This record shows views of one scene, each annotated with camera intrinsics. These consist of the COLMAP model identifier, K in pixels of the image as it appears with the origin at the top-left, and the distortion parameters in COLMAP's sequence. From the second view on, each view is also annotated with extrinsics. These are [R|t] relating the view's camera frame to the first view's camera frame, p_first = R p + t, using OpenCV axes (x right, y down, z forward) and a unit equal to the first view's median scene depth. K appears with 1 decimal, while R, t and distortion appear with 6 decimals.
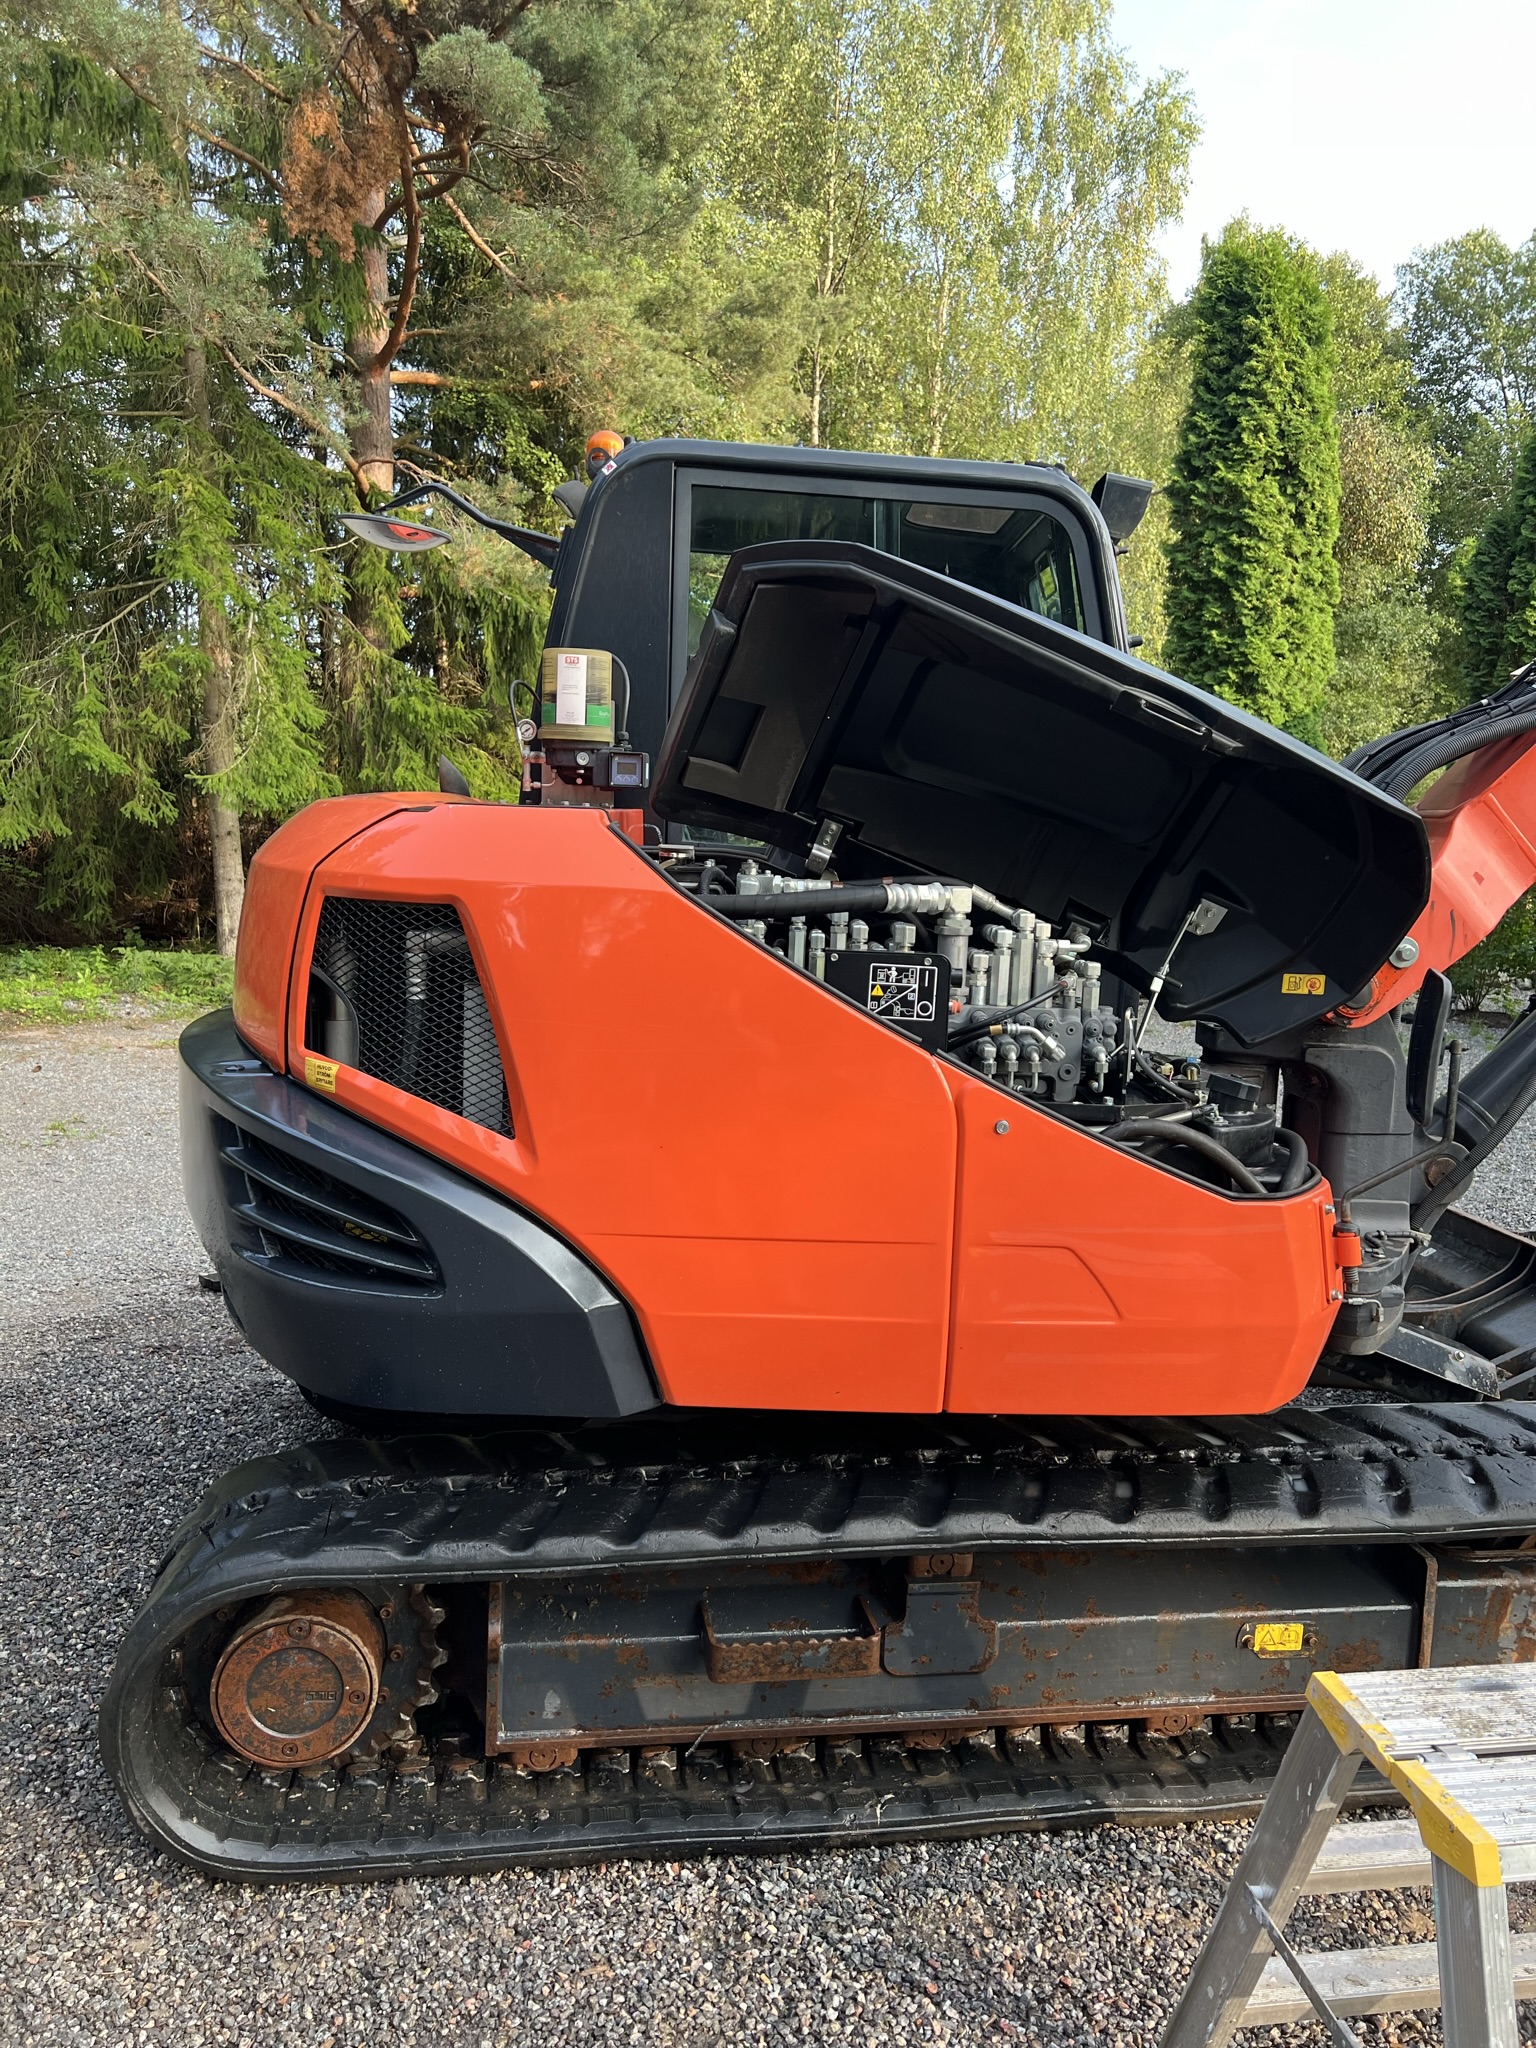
lens RADIAL K [[1552.4, 0, 736.3], [0, 1552.4, 1014.6], [0, 0, 1]] dist [0.037667, -0.041805]
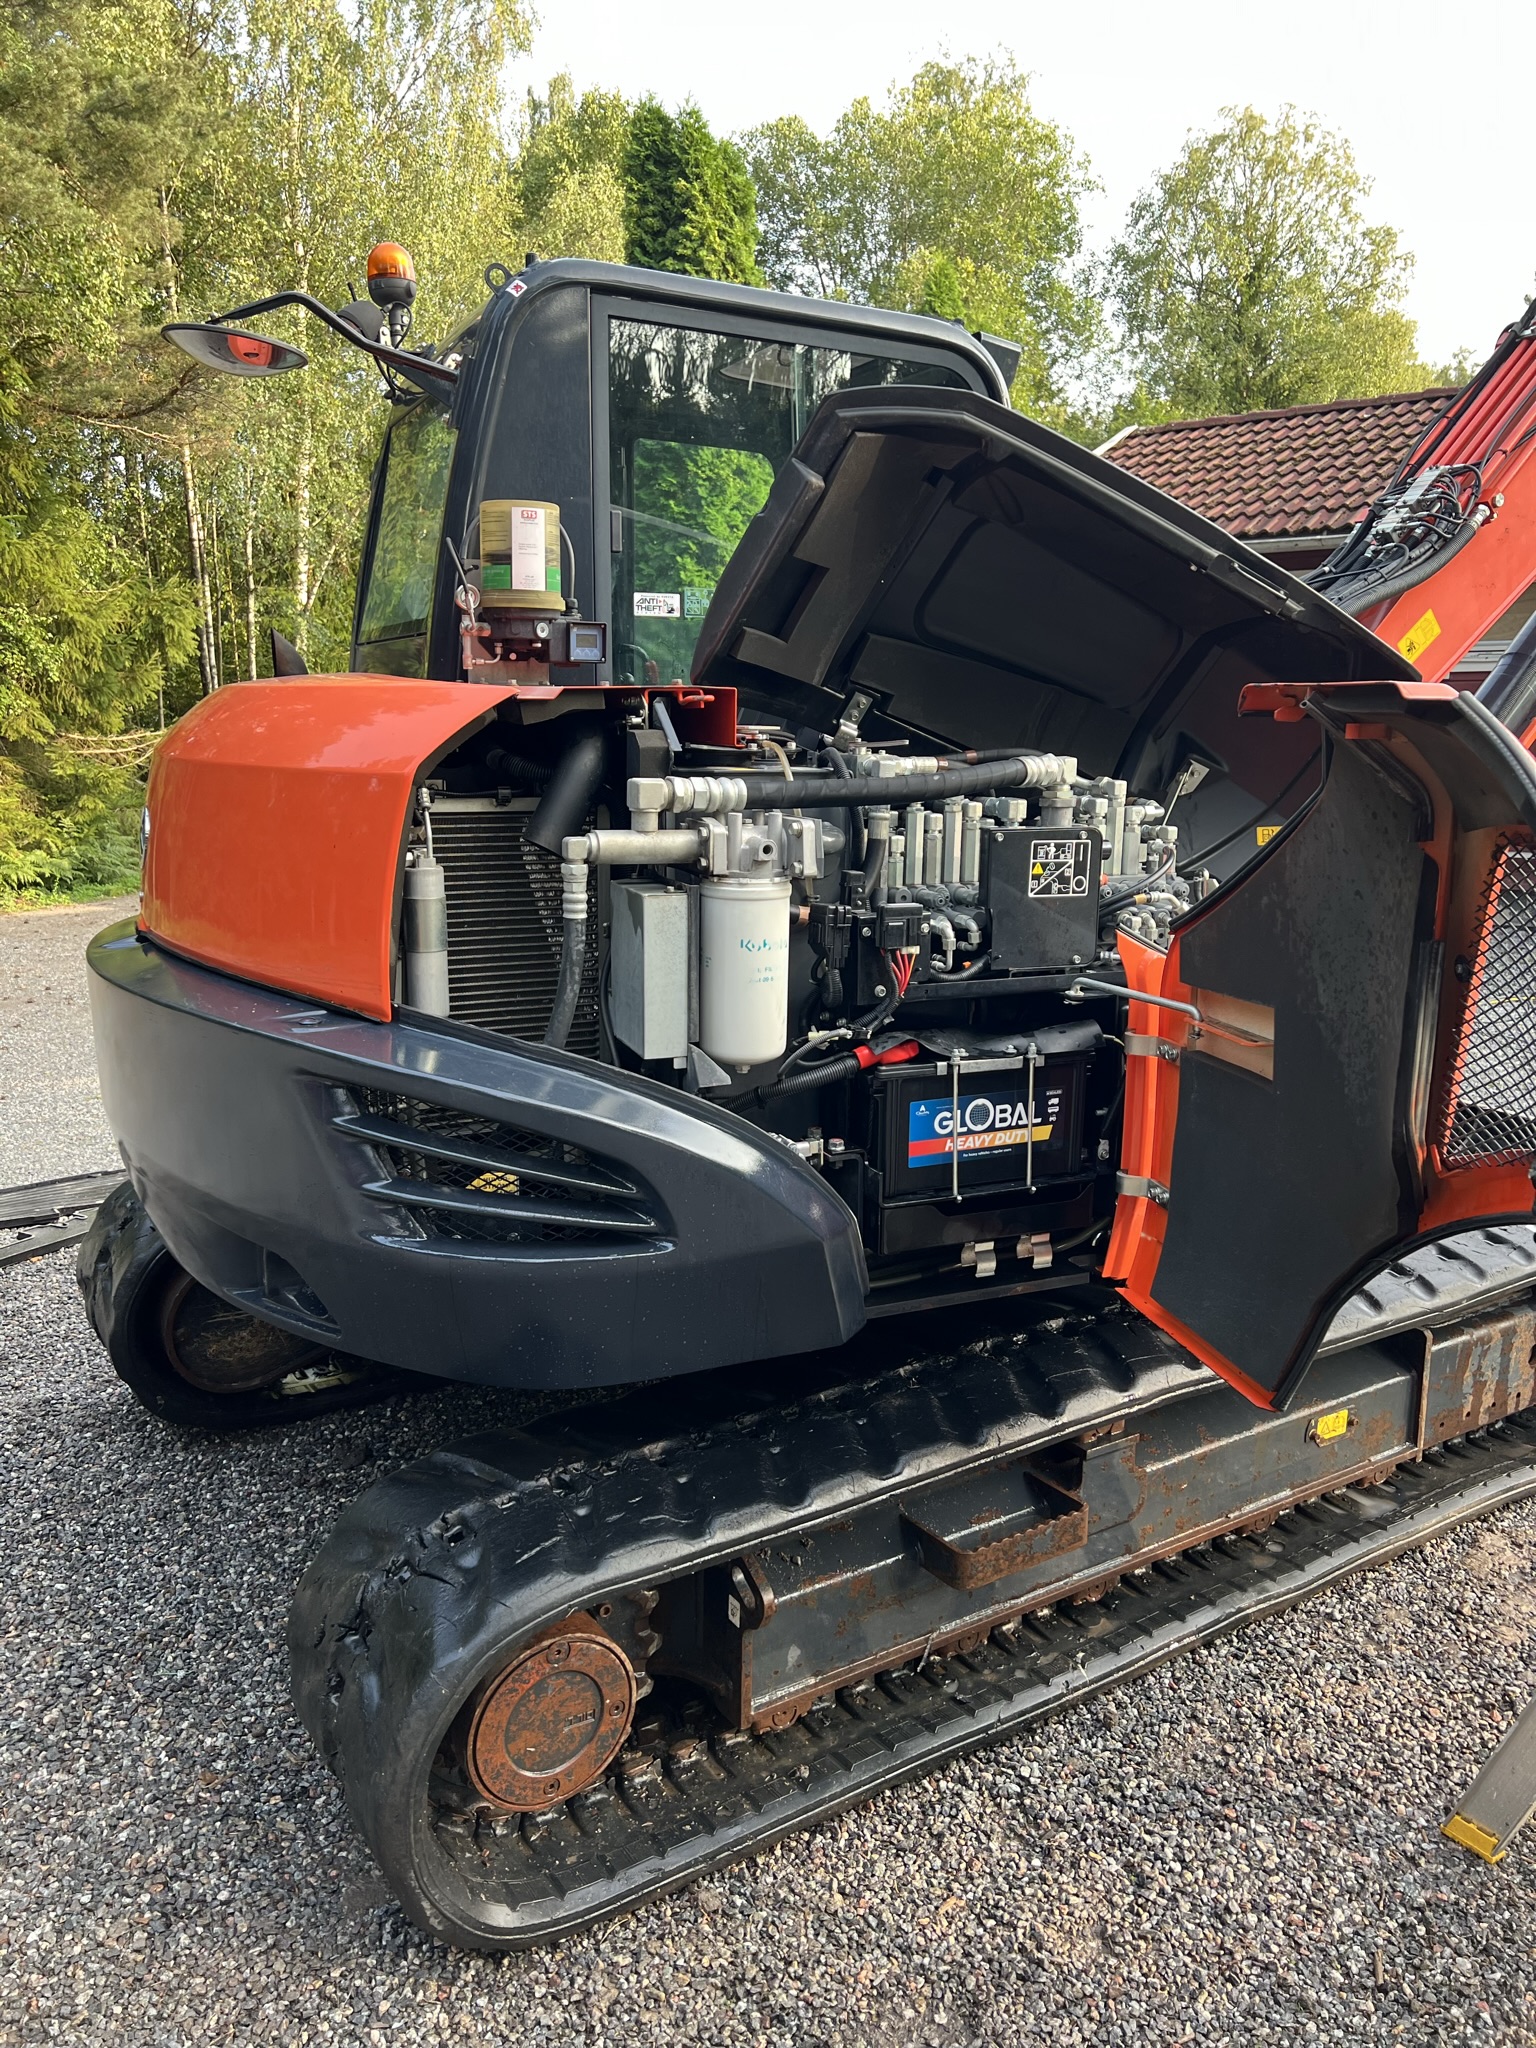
lens RADIAL K [[1552.4, 0, 711.2], [0, 1552.4, 1024.7], [0, 0, 1]] dist [0.037667, -0.041805]
pose [[0.912768, -0.111192, 0.393054, -0.397776], [0.077772, 0.991942, 0.100008, -0.025881], [-0.401007, -0.060716, 0.914061, 0.153368]]
